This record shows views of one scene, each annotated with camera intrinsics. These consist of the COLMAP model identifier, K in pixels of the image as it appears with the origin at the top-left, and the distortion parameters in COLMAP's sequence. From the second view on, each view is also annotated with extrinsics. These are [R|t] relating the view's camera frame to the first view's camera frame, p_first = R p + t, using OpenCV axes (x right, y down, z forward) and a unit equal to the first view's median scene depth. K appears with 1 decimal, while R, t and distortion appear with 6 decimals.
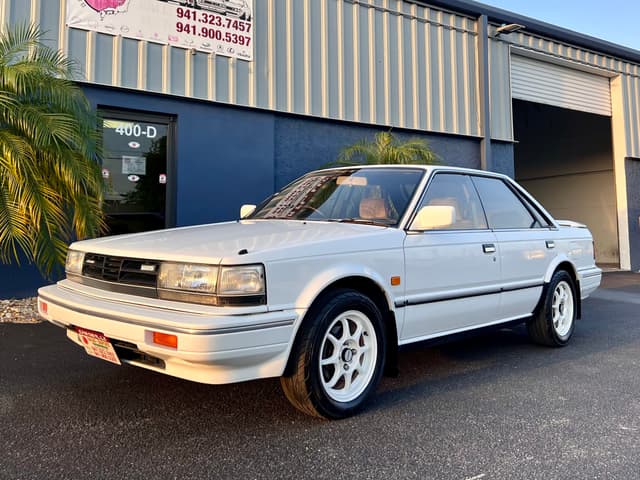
lens RADIAL K [[598.4, 0, 319.6], [0, 598.4, 179.5], [0, 0, 1]] dist [0.058106, -0.071127]
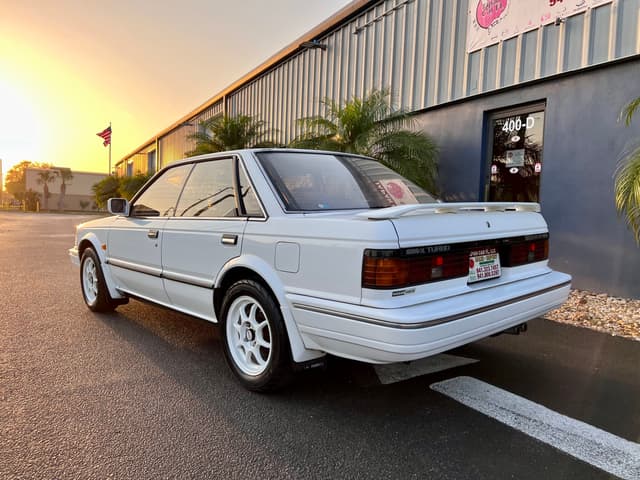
lens RADIAL K [[481.0, 0, 320.9], [0, 481.0, 239.5], [0, 0, 1]] dist [0.032091, -0.029752]
pose [[-0.071974, 0.053742, -0.995958, 0.579425], [0.073373, 0.996127, 0.048449, 0.053357], [0.994704, -0.069589, -0.075638, 0.703757]]
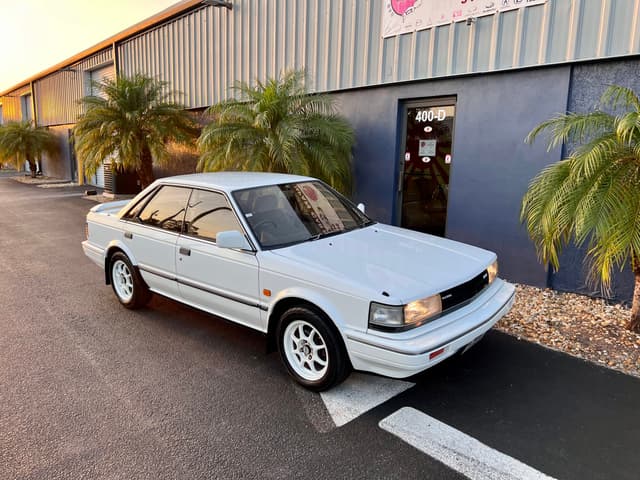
lens RADIAL K [[481.0, 0, 320.9], [0, 481.0, 239.5], [0, 0, 1]] dist [0.032091, -0.029752]
pose [[0.131911, 0.174248, -0.975826, 0.579456], [0.080479, 0.979296, 0.185747, -0.039413], [0.987989, -0.103036, 0.115157, 0.672639]]
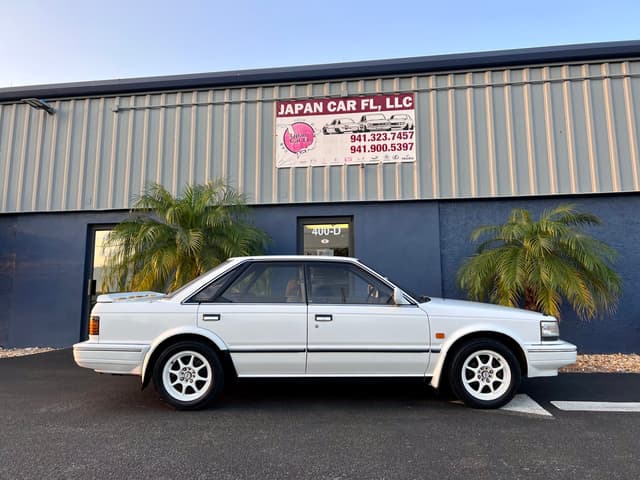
lens RADIAL K [[479.6, 0, 318.4], [0, 479.6, 239.9], [0, 0, 1]] dist [0.078013, -0.124465]
pose [[0.747881, -0.094880, -0.657017, 0.404032], [0.071554, 0.995489, -0.062310, 0.006400], [0.659965, -0.000412, 0.751296, 0.159101]]
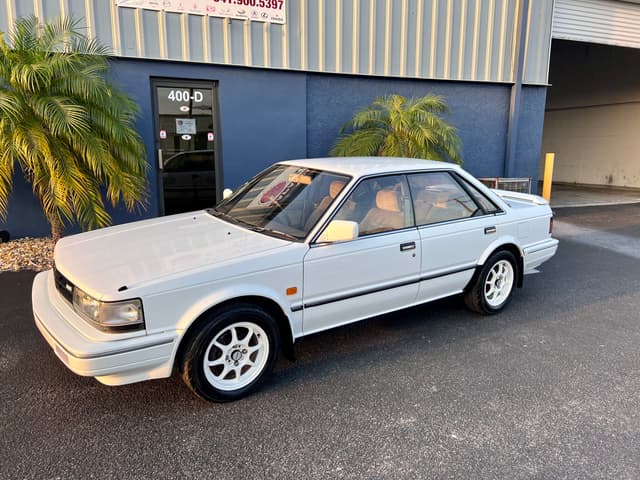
lens RADIAL K [[479.6, 0, 318.4], [0, 479.6, 239.9], [0, 0, 1]] dist [0.078013, -0.124465]
pose [[0.981607, 0.042375, -0.186150, 0.146347], [0.013825, 0.956719, 0.290686, -0.084154], [0.190411, -0.287913, 0.938536, 0.063413]]
